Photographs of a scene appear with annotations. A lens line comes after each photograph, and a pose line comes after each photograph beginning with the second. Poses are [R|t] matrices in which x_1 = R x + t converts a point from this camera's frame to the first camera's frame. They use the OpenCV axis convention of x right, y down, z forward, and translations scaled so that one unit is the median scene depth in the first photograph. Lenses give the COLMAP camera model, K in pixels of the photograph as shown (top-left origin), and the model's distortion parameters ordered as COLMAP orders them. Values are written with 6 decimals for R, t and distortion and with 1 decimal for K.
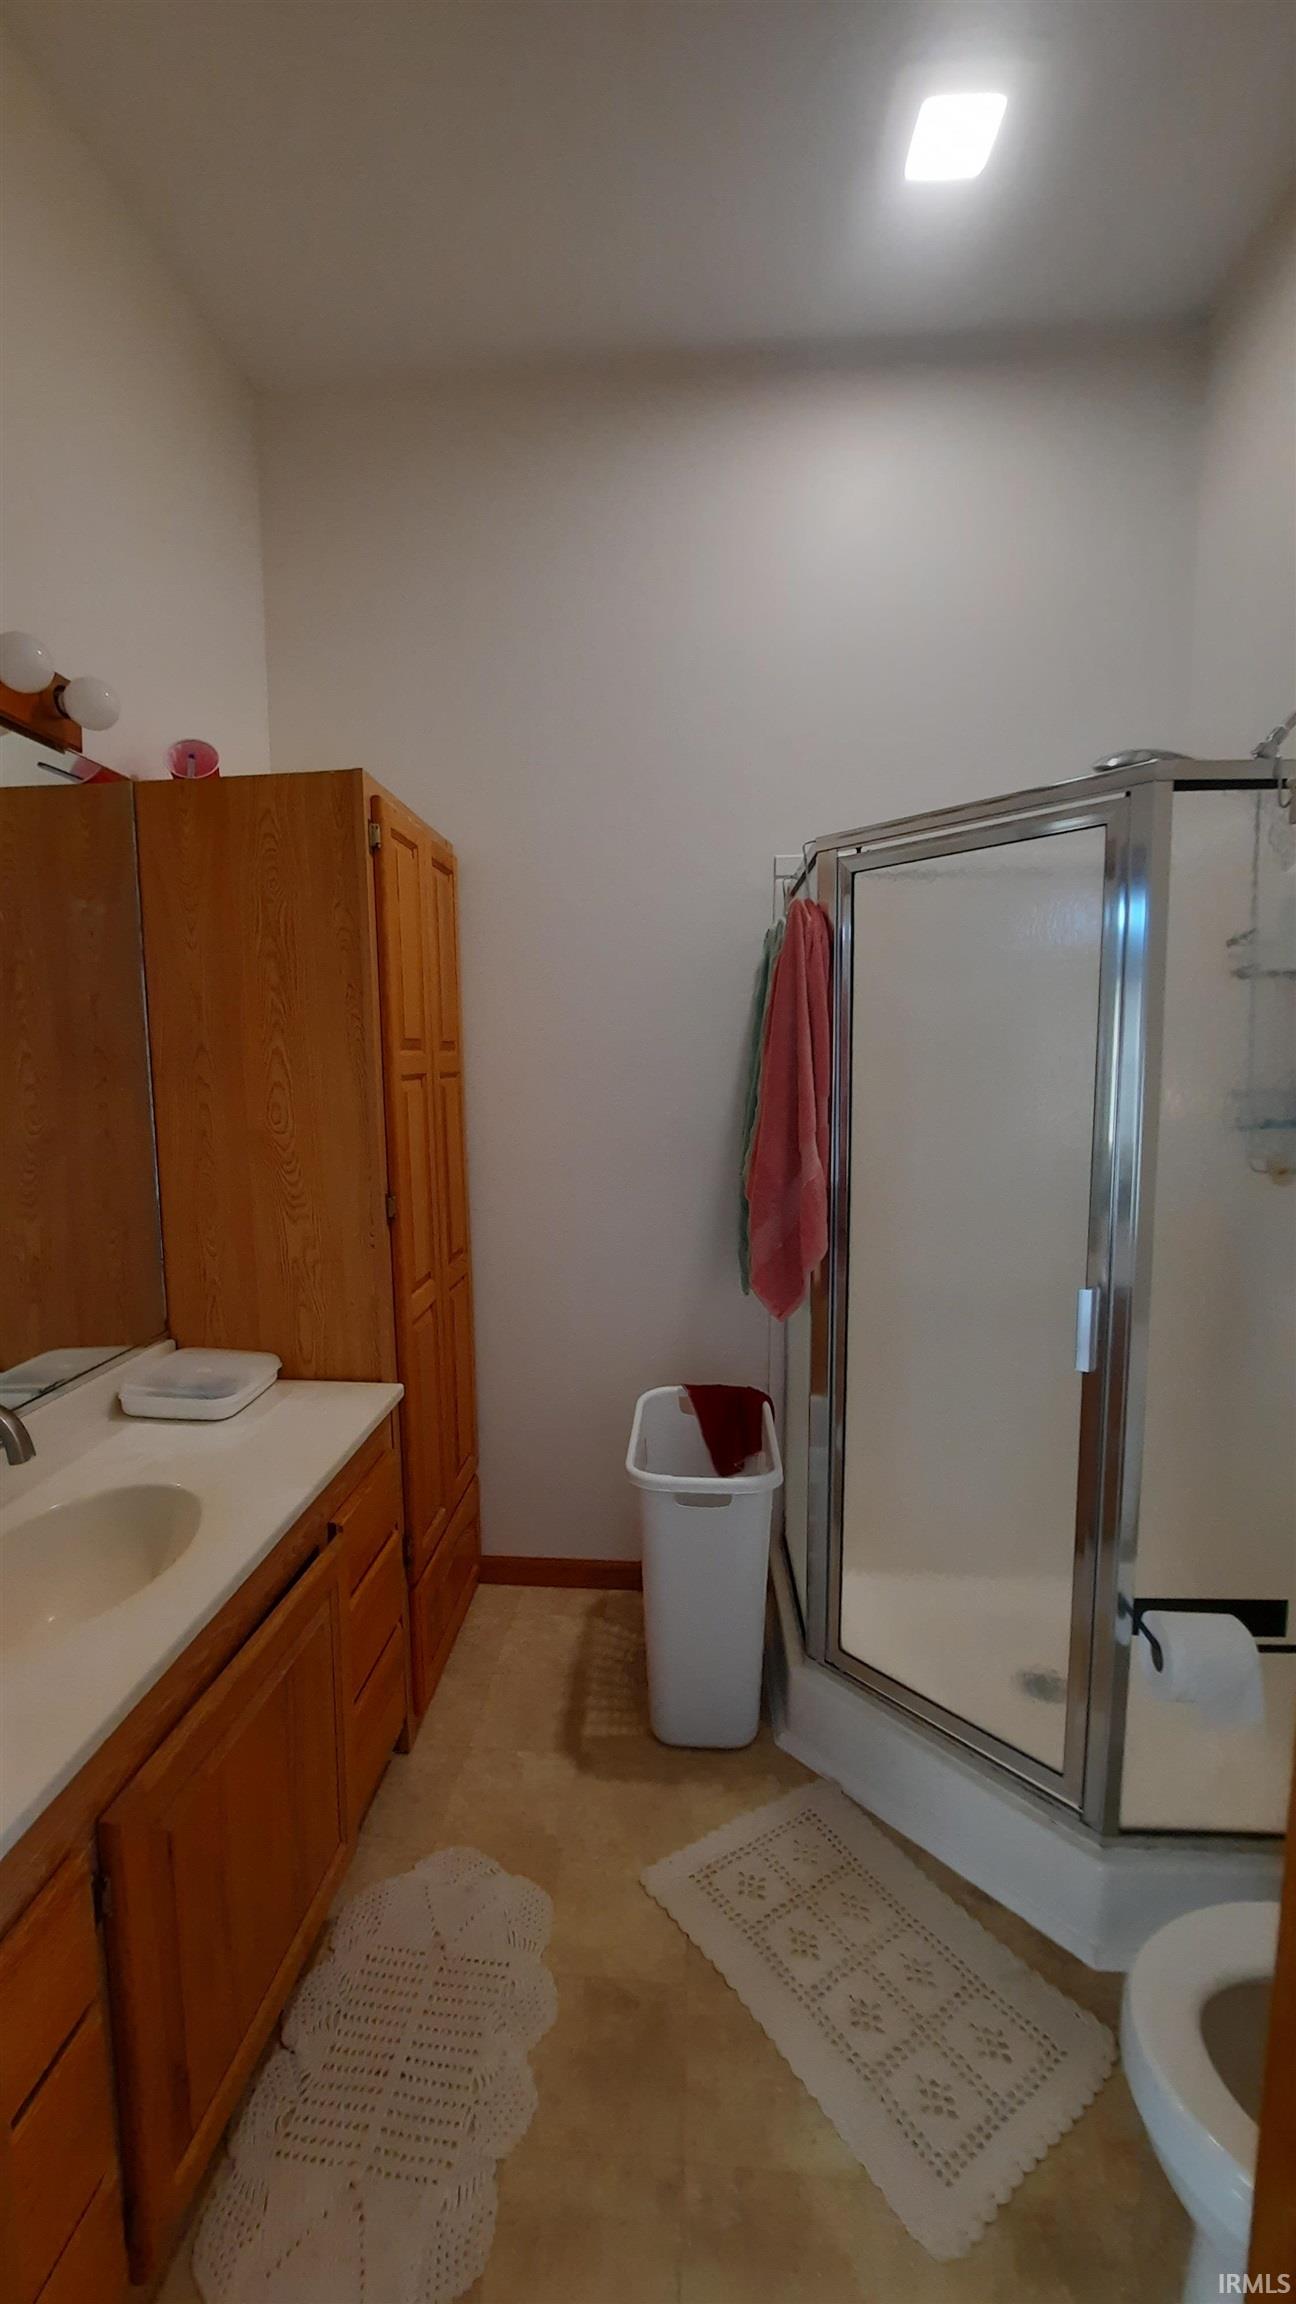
lens RADIAL K [[902.4, 0, 648.0], [0, 902.4, 1152.0], [0, 0, 1]] dist [-0.016835, 0.000014]
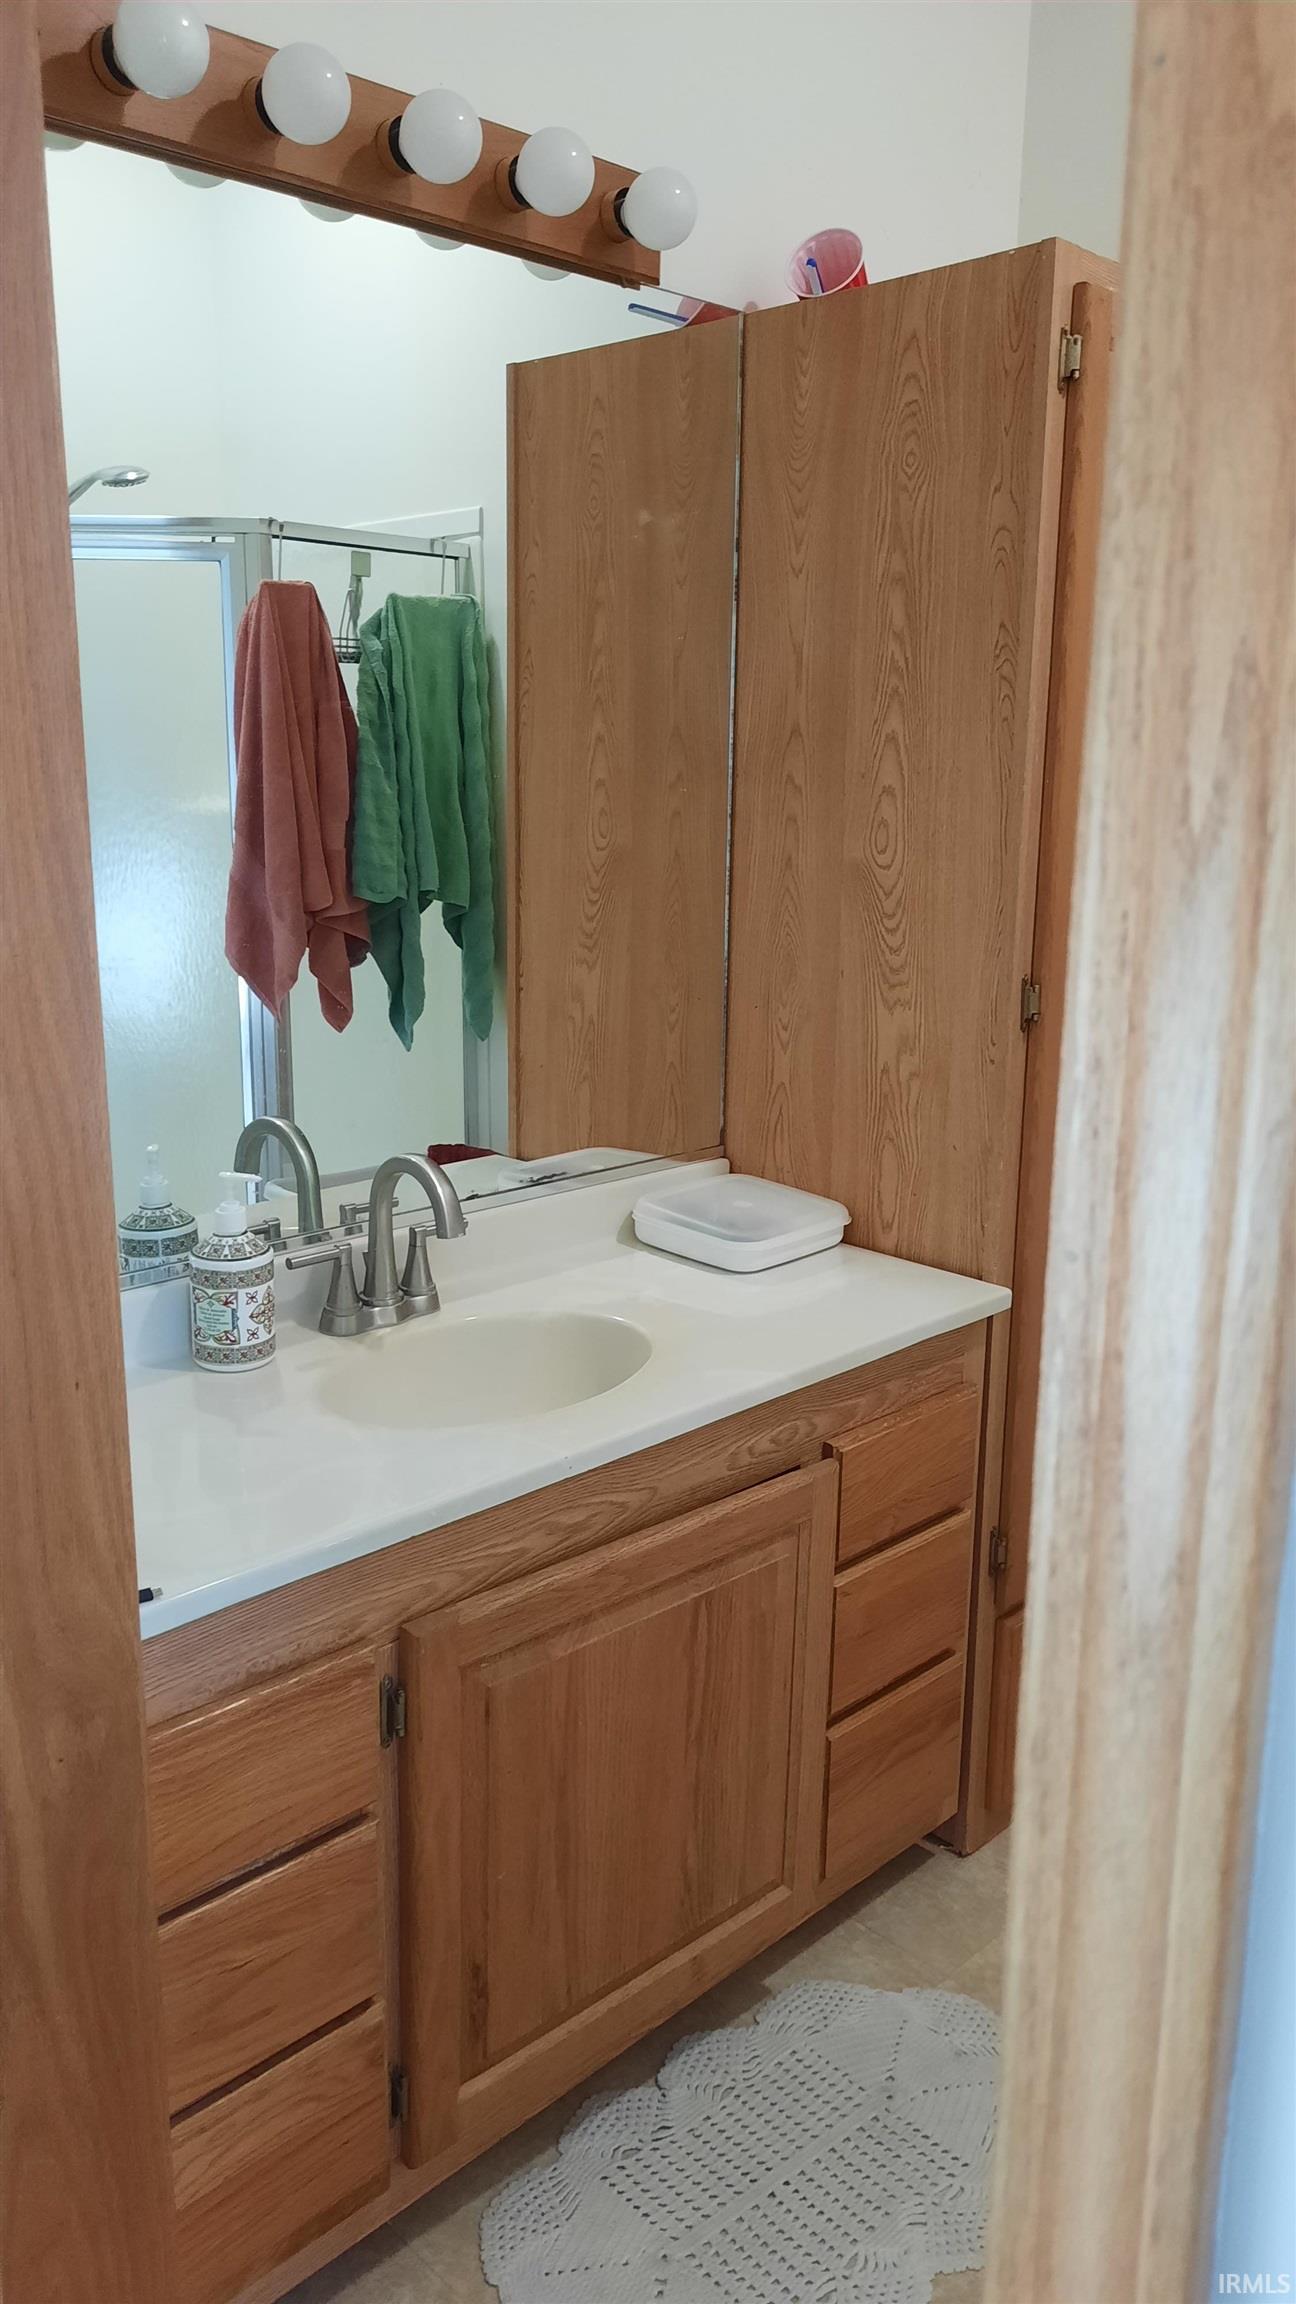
lens RADIAL K [[1664.7, 0, 673.0], [0, 1664.7, 1155.6], [0, 0, 1]] dist [0.055715, -0.076551]
pose [[0.774461, 0.165683, -0.610540, 0.245530], [-0.090683, 0.984203, 0.152054, 0.013951], [0.626088, -0.062394, 0.777252, -0.036533]]
